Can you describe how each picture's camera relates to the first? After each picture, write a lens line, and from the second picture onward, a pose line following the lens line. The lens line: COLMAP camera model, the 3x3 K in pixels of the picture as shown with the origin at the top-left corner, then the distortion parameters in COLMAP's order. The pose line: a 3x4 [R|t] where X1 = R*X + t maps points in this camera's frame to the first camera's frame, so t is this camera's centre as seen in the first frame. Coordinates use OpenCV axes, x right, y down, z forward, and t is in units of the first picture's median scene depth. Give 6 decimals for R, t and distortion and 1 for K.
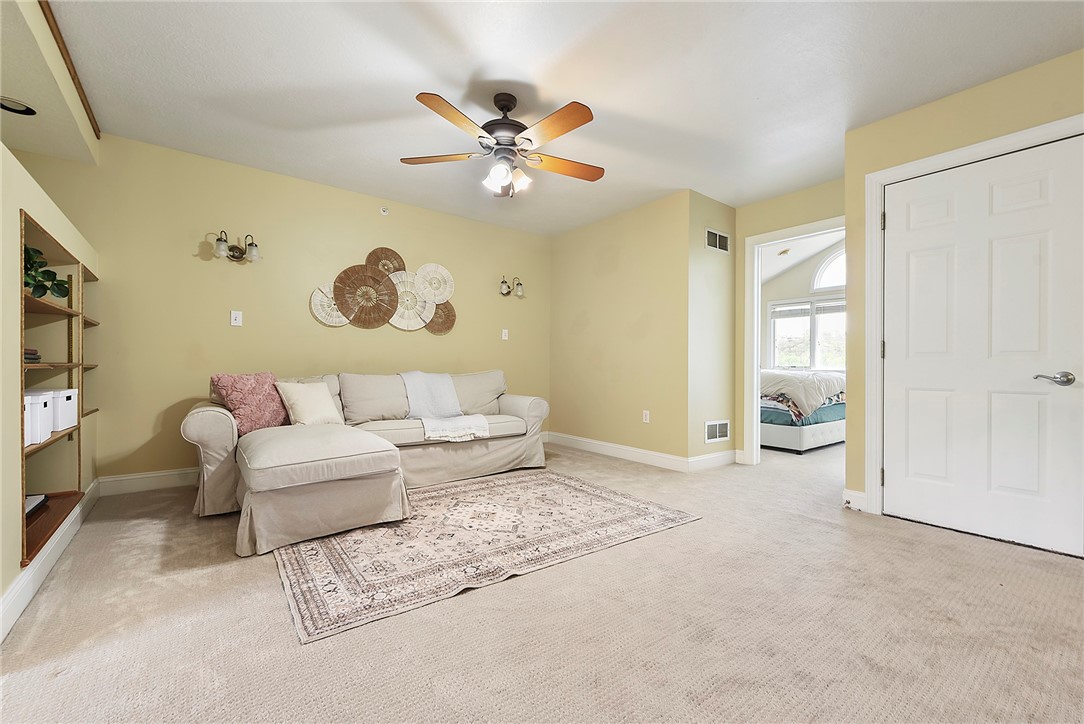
lens RADIAL K [[469.3, 0, 497.1], [0, 469.3, 366.6], [0, 0, 1]] dist [0.005302, 0.000093]
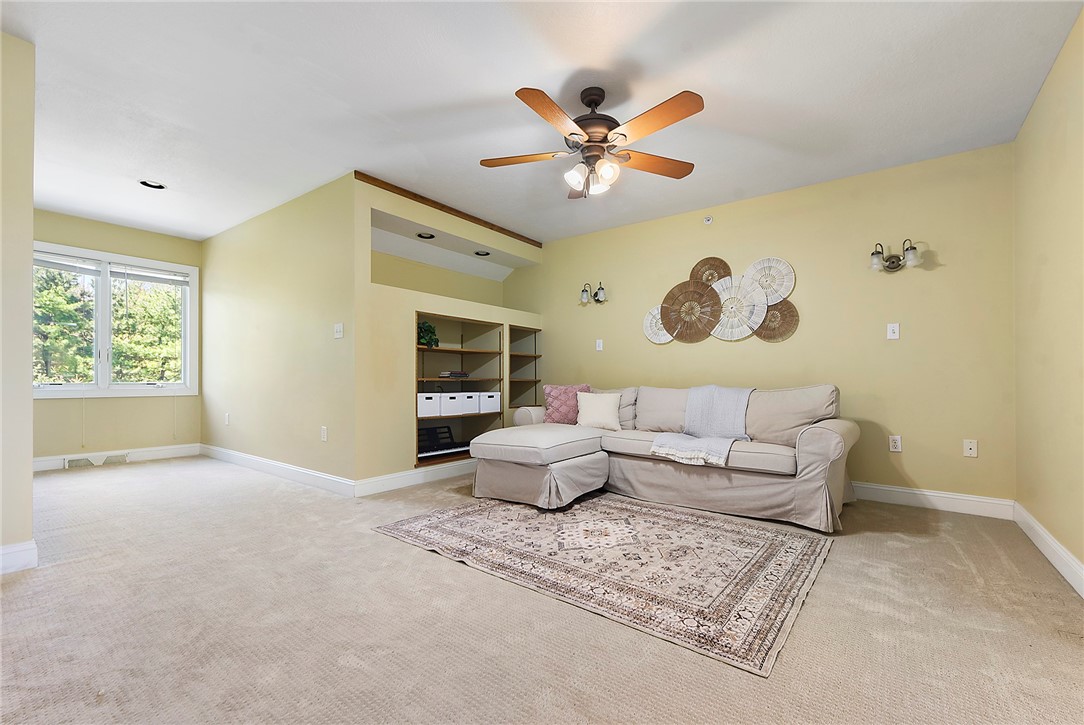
lens RADIAL K [[444.4, 0, 555.6], [0, 444.4, 375.9], [0, 0, 1]] dist [0.006321, -0.000152]
pose [[0.308869, -0.015581, -0.950977, 0.752134], [-0.006419, 0.999809, -0.018466, 0.014038], [0.951083, 0.011807, 0.308710, 0.591460]]
